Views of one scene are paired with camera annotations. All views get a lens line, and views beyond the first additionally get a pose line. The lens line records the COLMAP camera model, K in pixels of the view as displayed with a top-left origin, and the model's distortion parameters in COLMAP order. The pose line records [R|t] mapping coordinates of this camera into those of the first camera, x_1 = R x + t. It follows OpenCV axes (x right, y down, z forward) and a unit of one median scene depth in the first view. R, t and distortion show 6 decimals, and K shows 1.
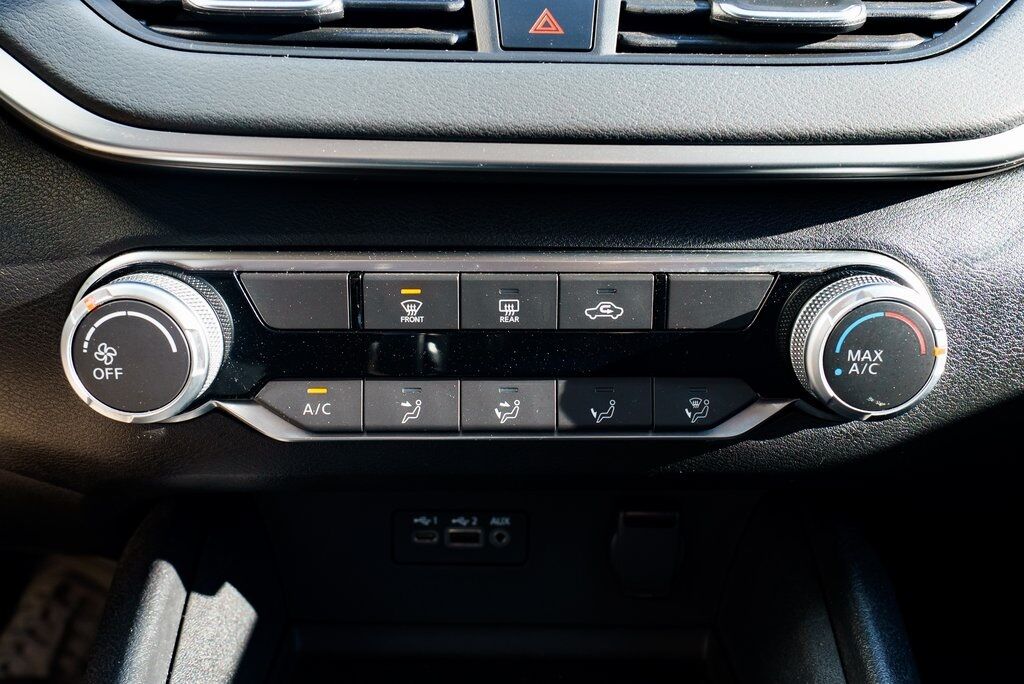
lens RADIAL K [[924.4, 0, 512.0], [0, 924.4, 342.0], [0, 0, 1]] dist [0.001010, 0.002218]
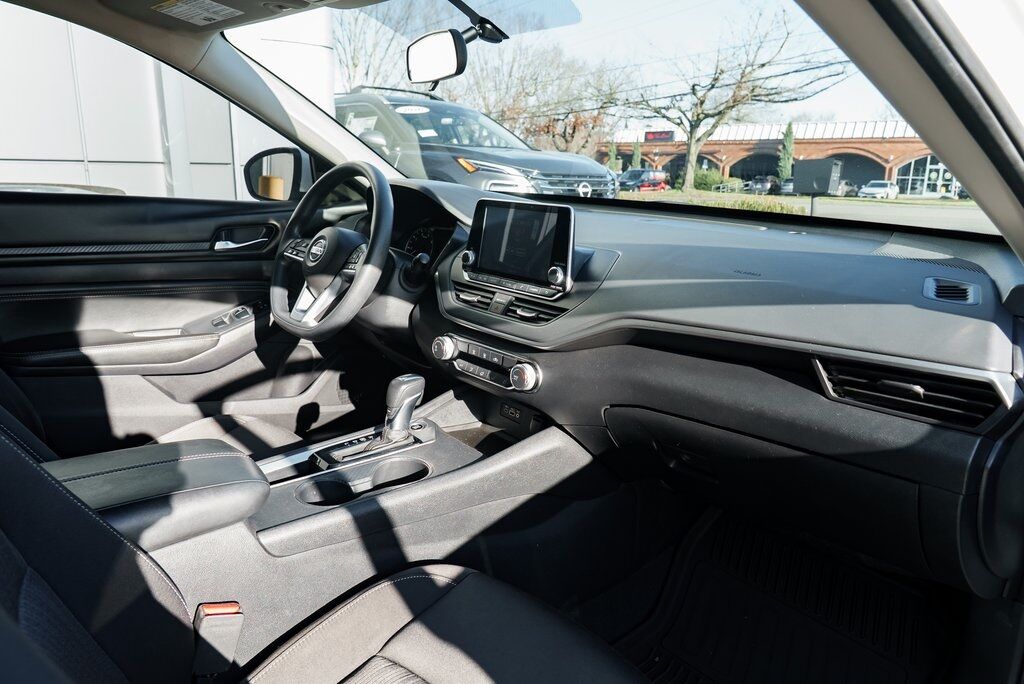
lens RADIAL K [[690.9, 0, 512.0], [0, 690.9, 342.0], [0, 0, 1]] dist [0.001264, 0.001596]
pose [[0.630753, 0.203907, -0.748714, 3.305417], [-0.275927, 0.960735, 0.029195, -0.289830], [0.725269, 0.188175, 0.662250, -1.715369]]
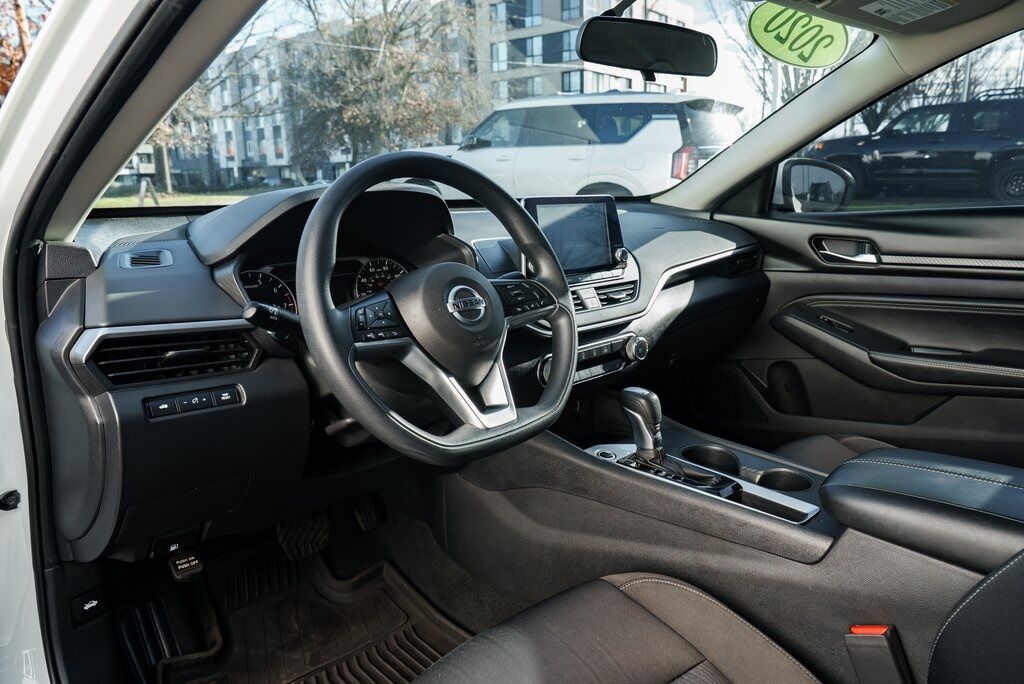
lens RADIAL K [[695.2, 0, 512.0], [0, 695.2, 342.0], [0, 0, 1]] dist [-0.020016, 0.004201]
pose [[0.723629, -0.164906, 0.670199, -3.193875], [0.237407, 0.971255, -0.017351, -0.150801], [-0.648074, 0.171666, 0.741978, -1.802639]]
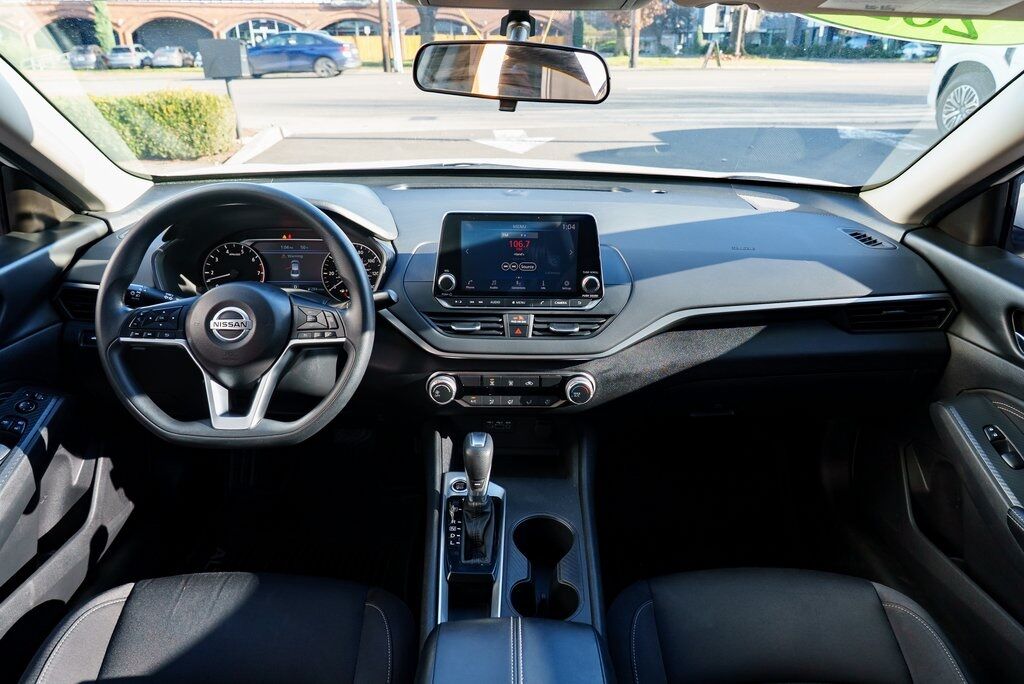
lens RADIAL K [[695.2, 0, 512.0], [0, 695.2, 342.0], [0, 0, 1]] dist [-0.020016, 0.004201]
pose [[0.999946, 0.009025, -0.005151, 0.020734], [-0.008595, 0.996898, 0.078227, -0.585068], [0.005841, -0.078179, 0.996922, -2.949826]]
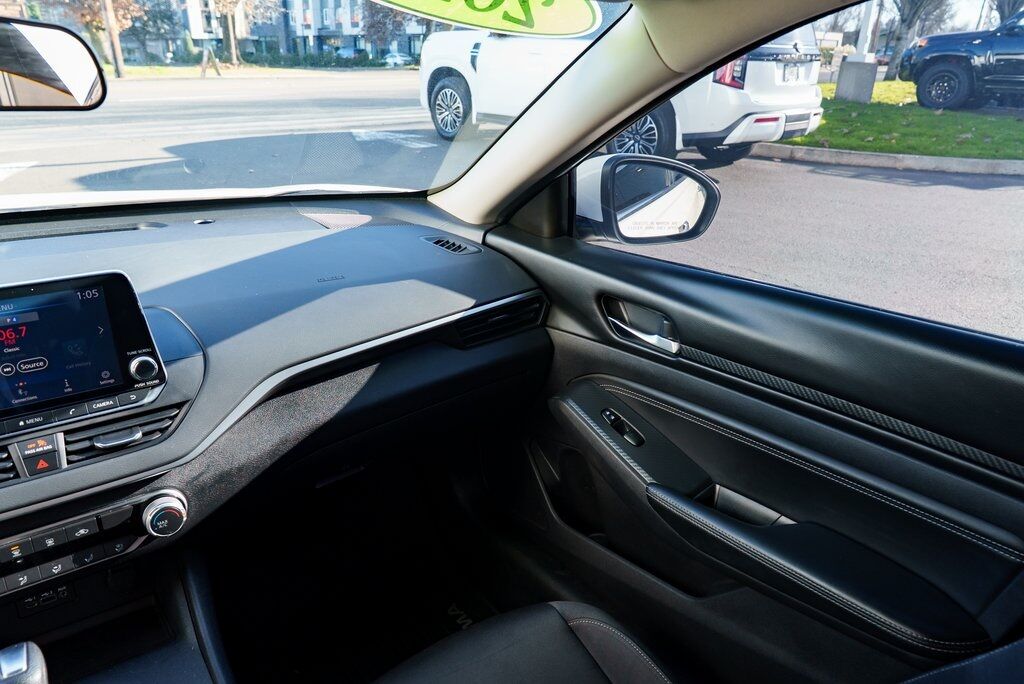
lens RADIAL K [[695.2, 0, 512.0], [0, 695.2, 342.0], [0, 0, 1]] dist [-0.020016, 0.004201]
pose [[0.801362, -0.210289, 0.559998, 0.096819], [0.173320, 0.977638, 0.119099, -0.781863], [-0.572520, 0.001617, 0.819889, -2.104871]]
